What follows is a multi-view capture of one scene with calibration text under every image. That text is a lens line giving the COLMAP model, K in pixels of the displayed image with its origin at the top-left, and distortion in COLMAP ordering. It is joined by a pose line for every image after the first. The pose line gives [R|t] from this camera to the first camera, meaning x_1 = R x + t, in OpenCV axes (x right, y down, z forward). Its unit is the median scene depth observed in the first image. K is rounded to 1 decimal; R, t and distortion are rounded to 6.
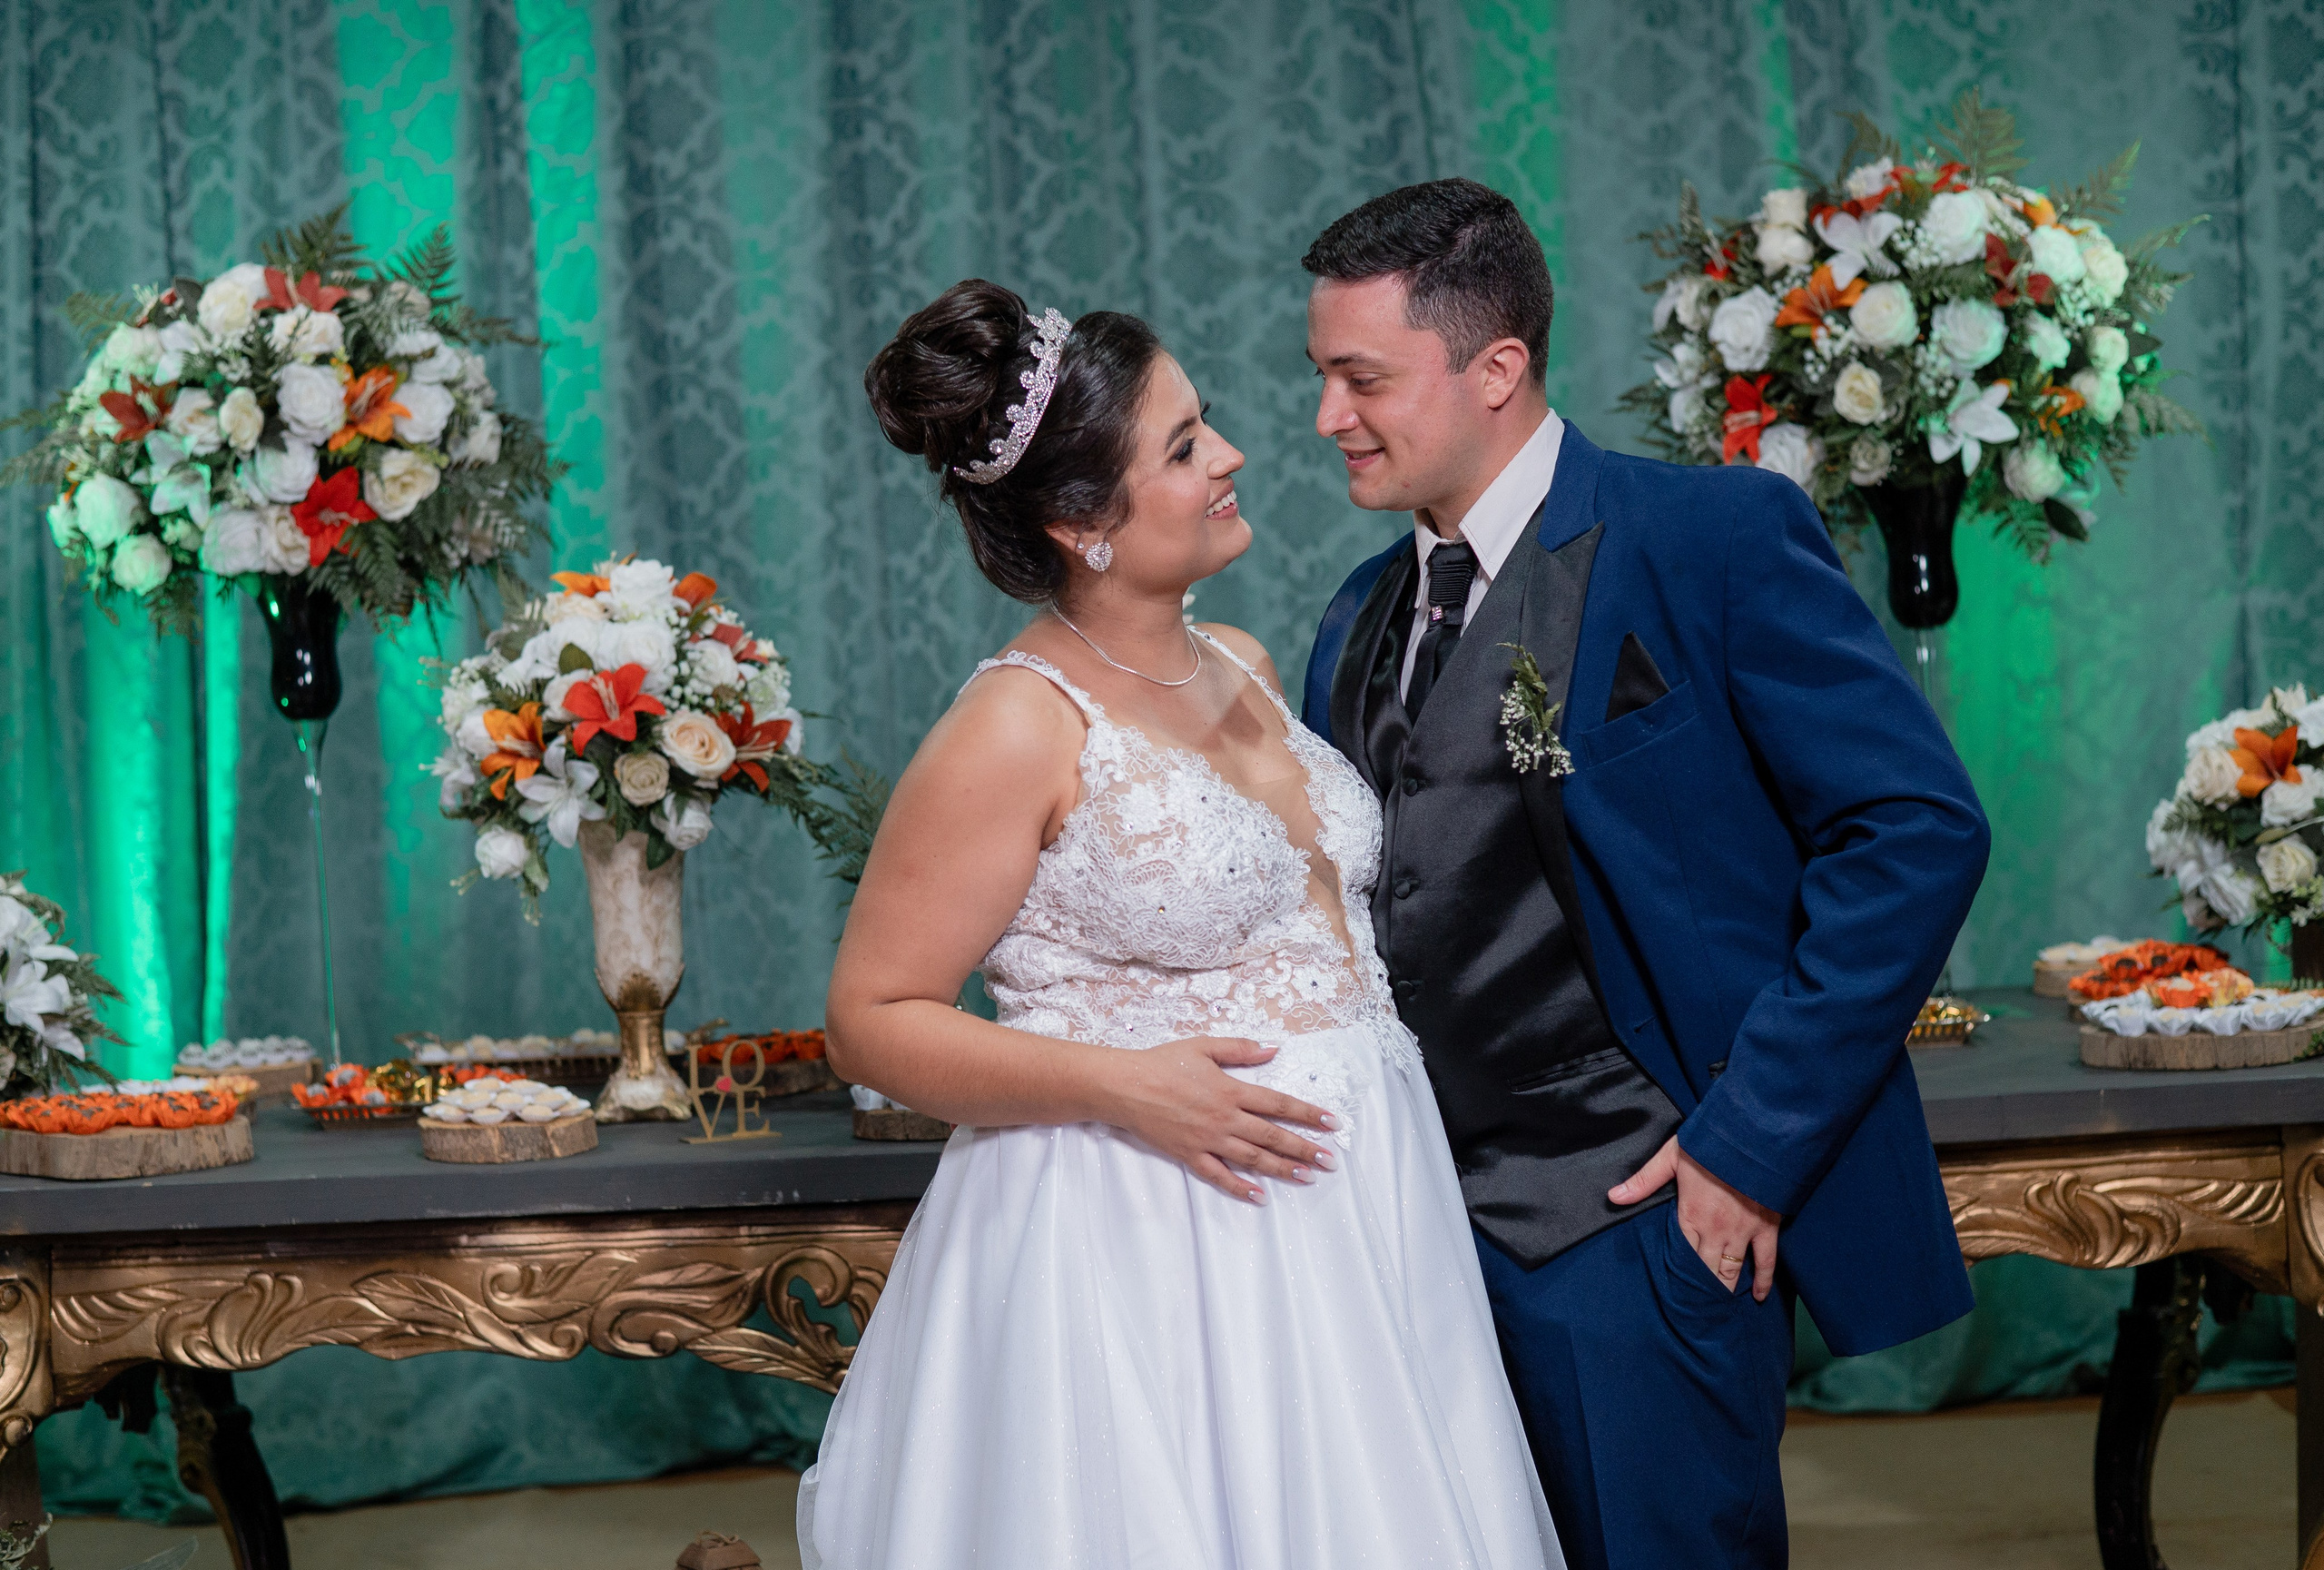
lens RADIAL K [[3571.3, 0, 1138.4], [0, 3571.3, 798.8], [0, 0, 1]] dist [0.008127, 0.023403]
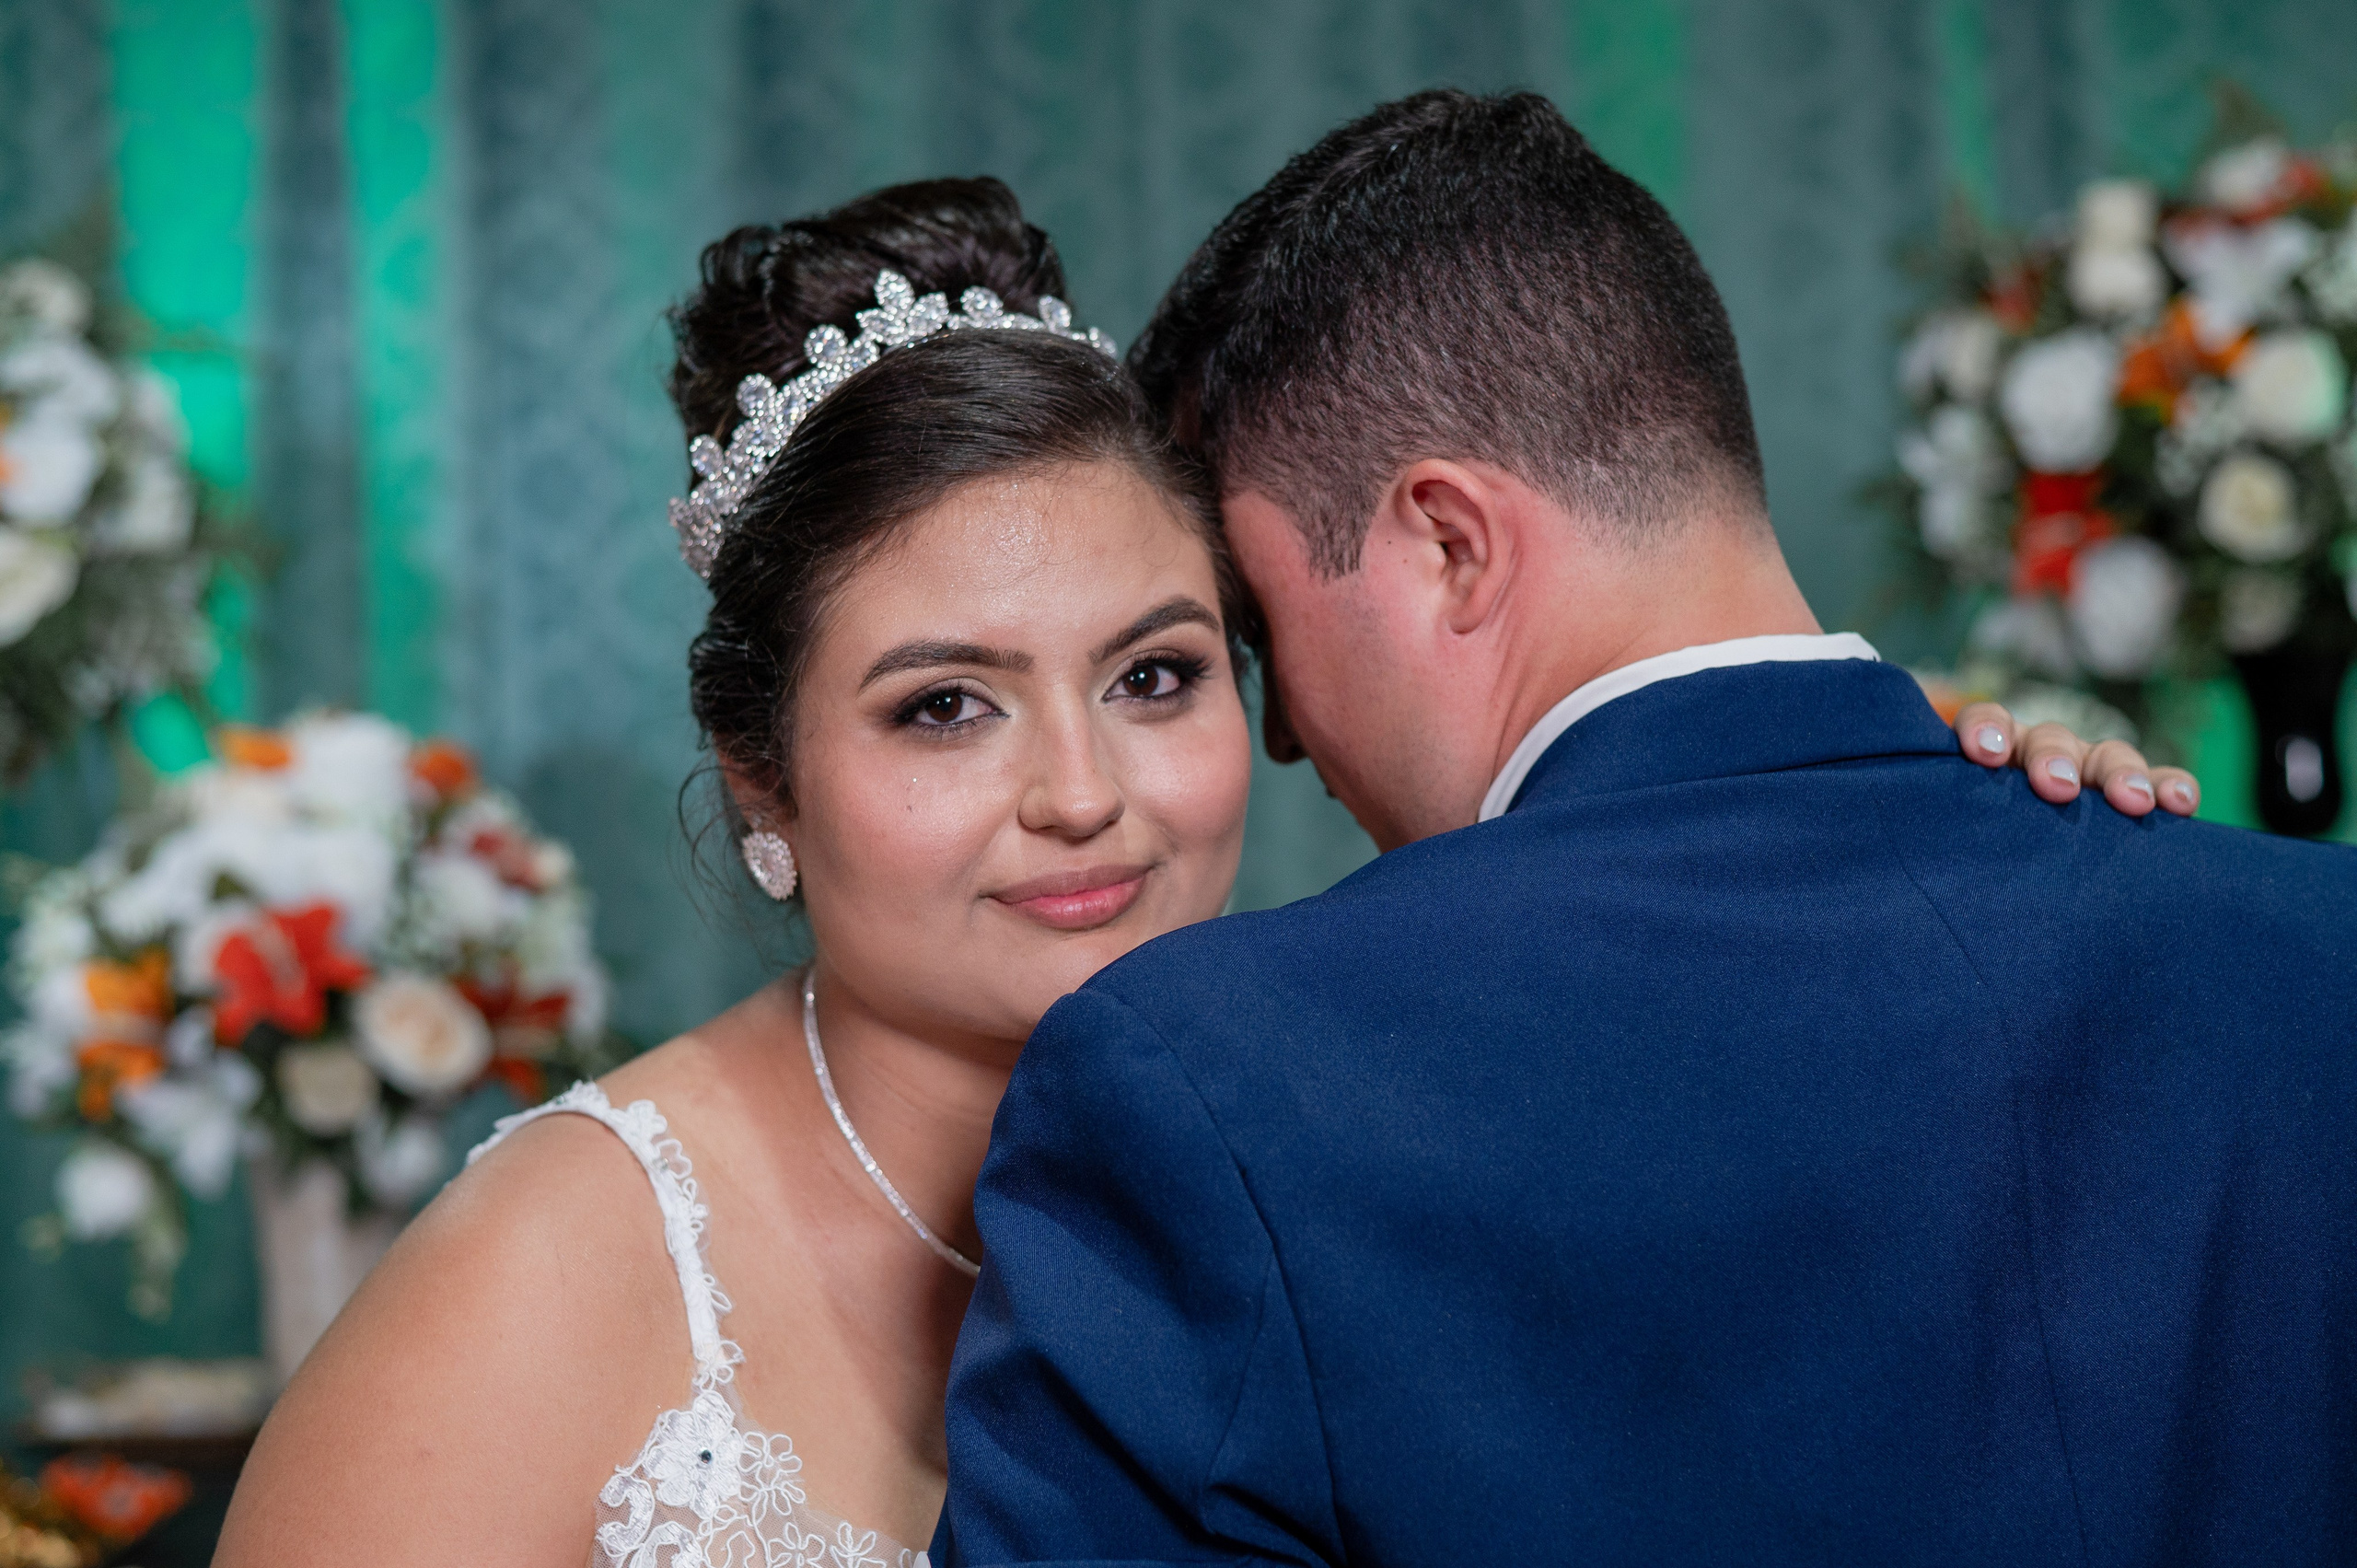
lens RADIAL K [[3480.6, 0, 1175.0], [0, 3480.6, 777.0], [0, 0, 1]] dist [0.007076, 0.031849]
pose [[0.999531, 0.024509, 0.018334, -0.004367], [-0.024560, 0.999695, 0.002519, -0.059865], [-0.018266, -0.002968, 0.999829, 0.363110]]
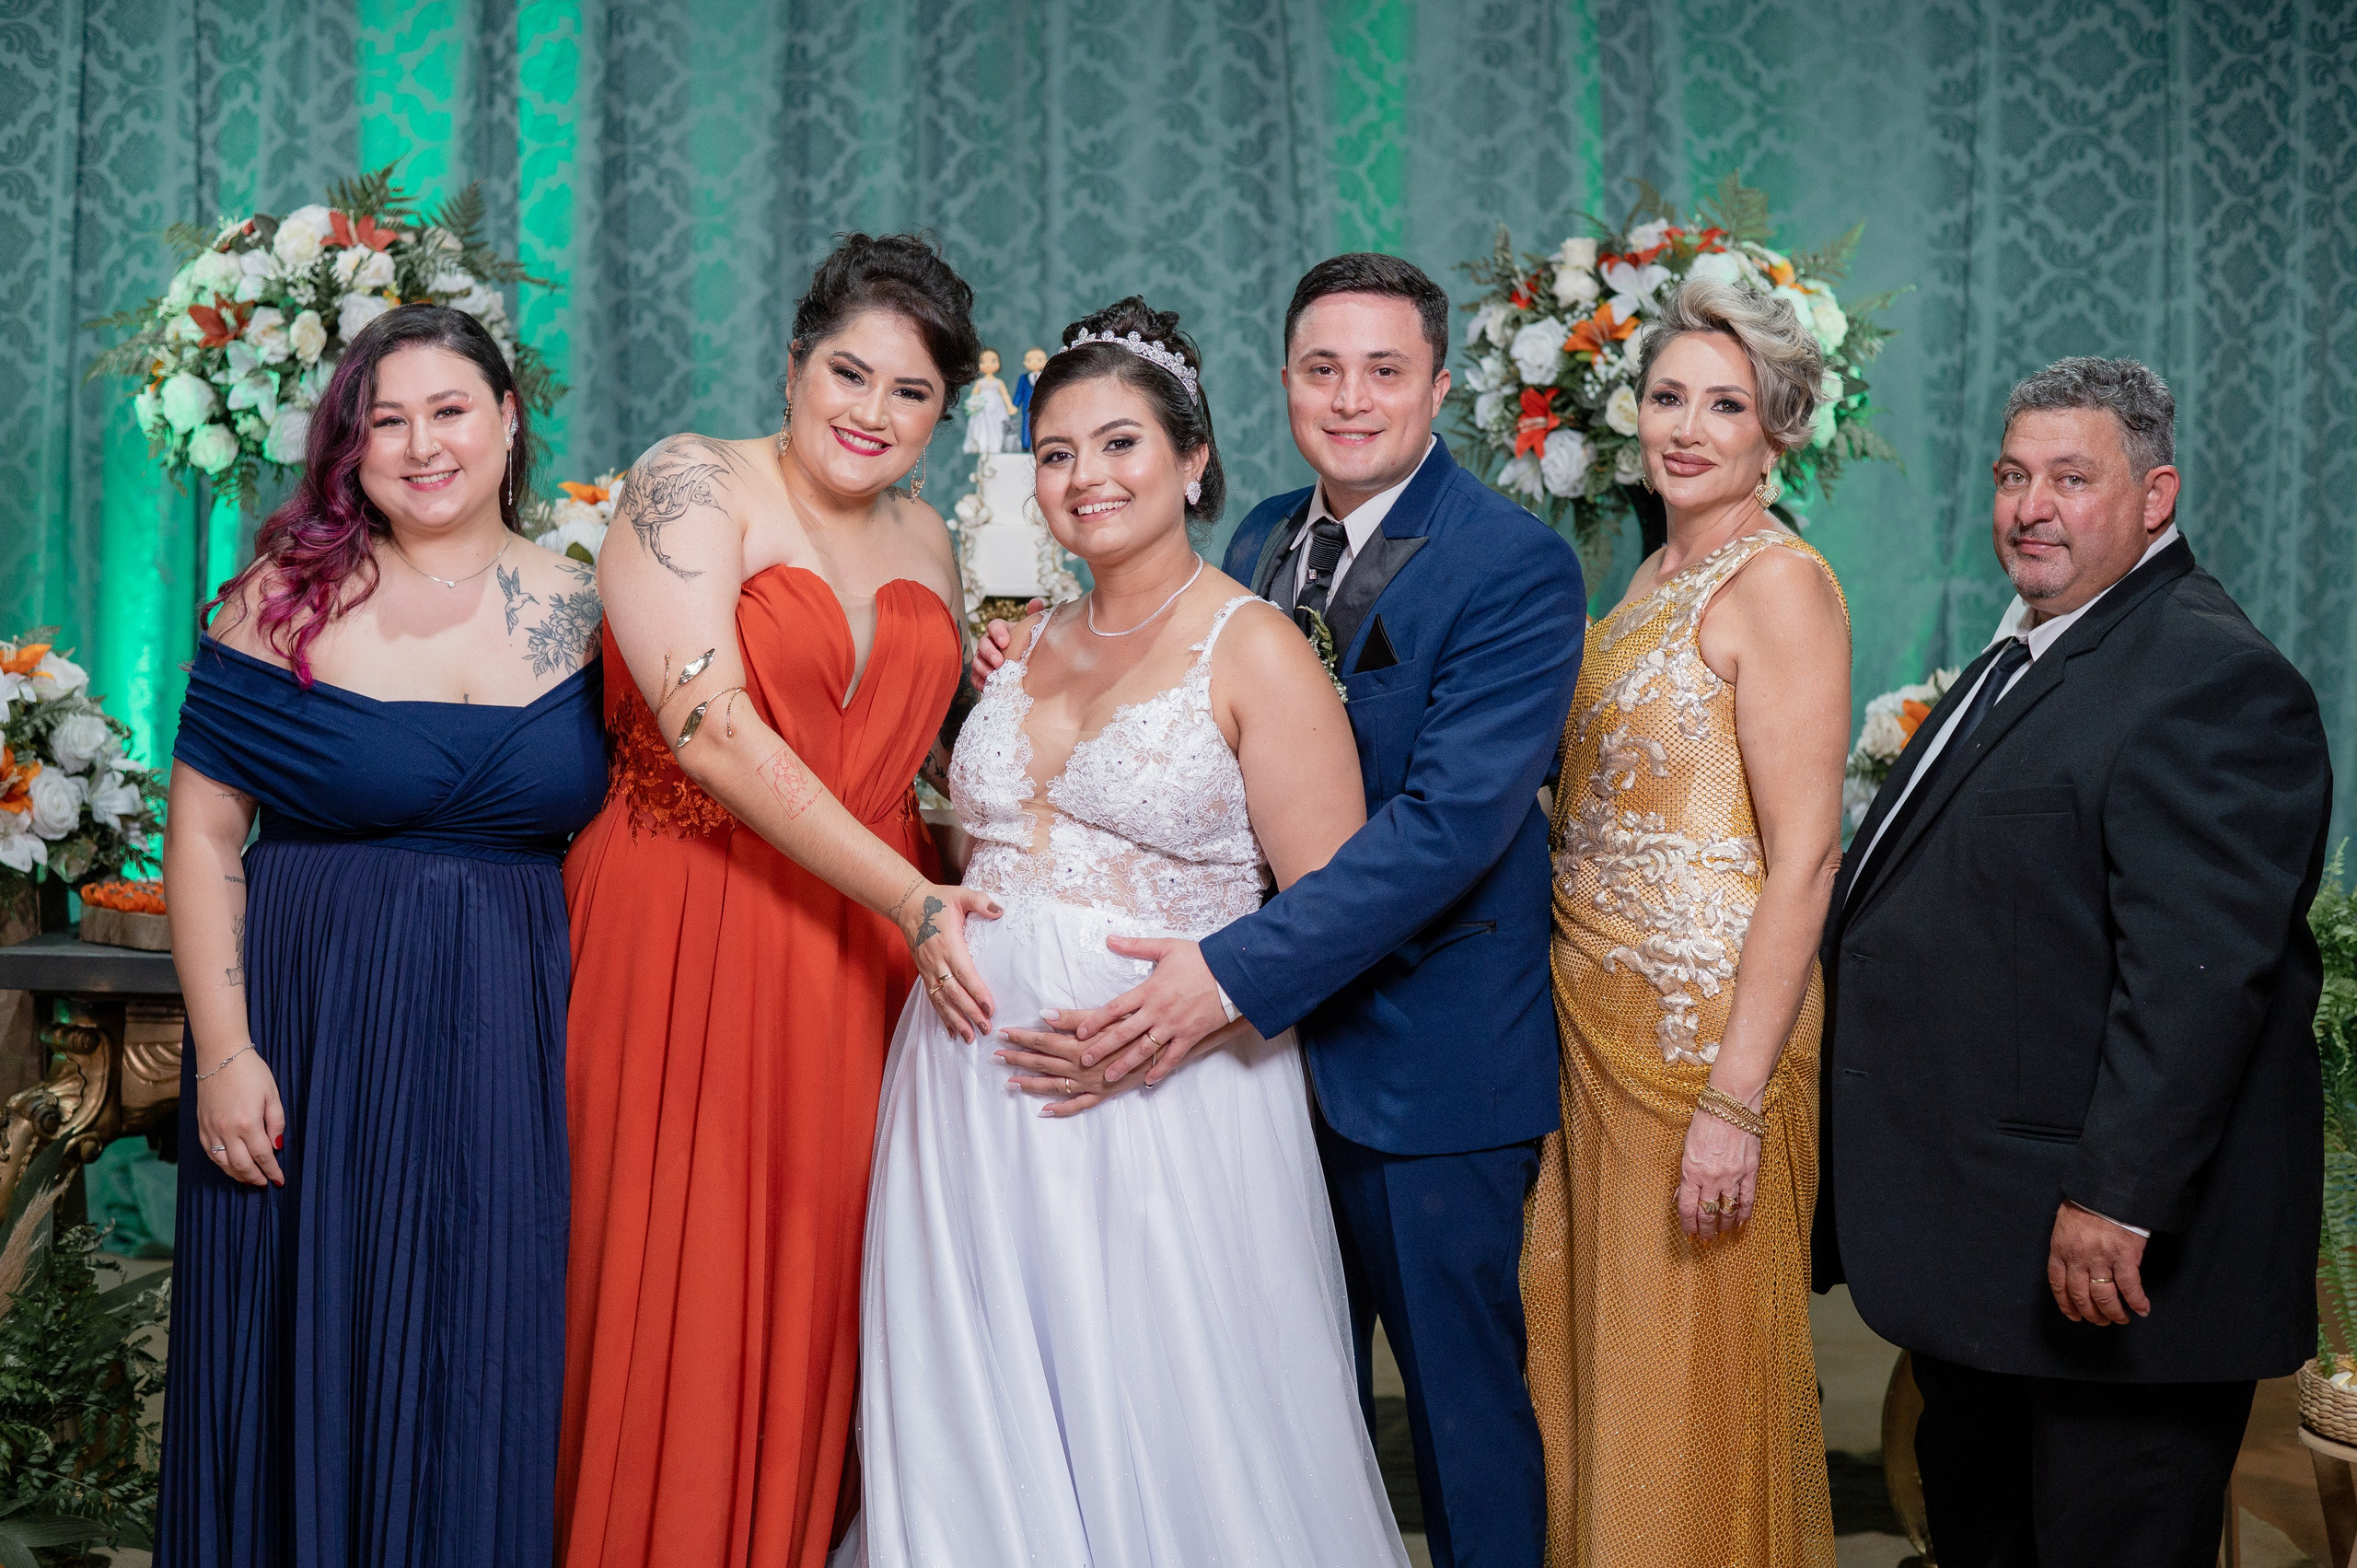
lens RADIAL K [[3369.2, 0, 1168.2], [0, 3369.2, 761.8], [0, 0, 1]] dist [0.013930, -0.000084]
pose [[0.996085, 0.065080, 0.059825, -0.018917], [-0.066484, 0.997550, 0.021784, -0.006451], [-0.058261, -0.025676, 0.997971, -0.161841]]
